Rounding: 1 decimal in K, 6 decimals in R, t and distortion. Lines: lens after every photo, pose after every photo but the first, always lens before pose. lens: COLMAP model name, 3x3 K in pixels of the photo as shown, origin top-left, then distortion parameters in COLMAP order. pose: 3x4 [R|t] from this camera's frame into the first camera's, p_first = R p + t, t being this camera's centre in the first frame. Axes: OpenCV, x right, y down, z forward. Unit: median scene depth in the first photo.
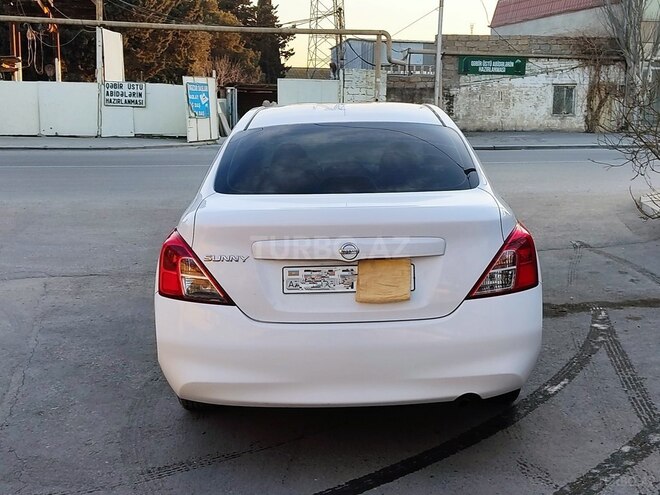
lens RADIAL K [[1074.1, 0, 312.1], [0, 1074.1, 246.4], [0, 0, 1]] dist [0.082955, 0.063174]
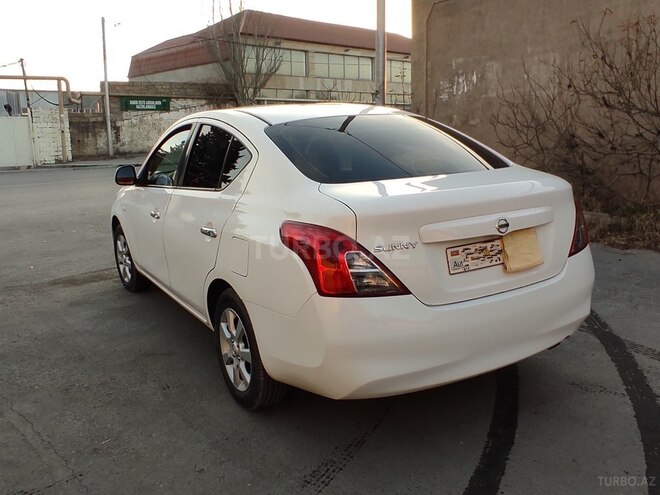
lens RADIAL K [[709.6, 0, 364.1], [0, 709.6, 248.6], [0, 0, 1]] dist [-0.076166, 0.064896]
pose [[0.825394, -0.119212, 0.551828, -0.115753], [0.107371, 0.992759, 0.053866, -0.006332], [-0.554253, 0.014790, 0.832217, 0.122805]]
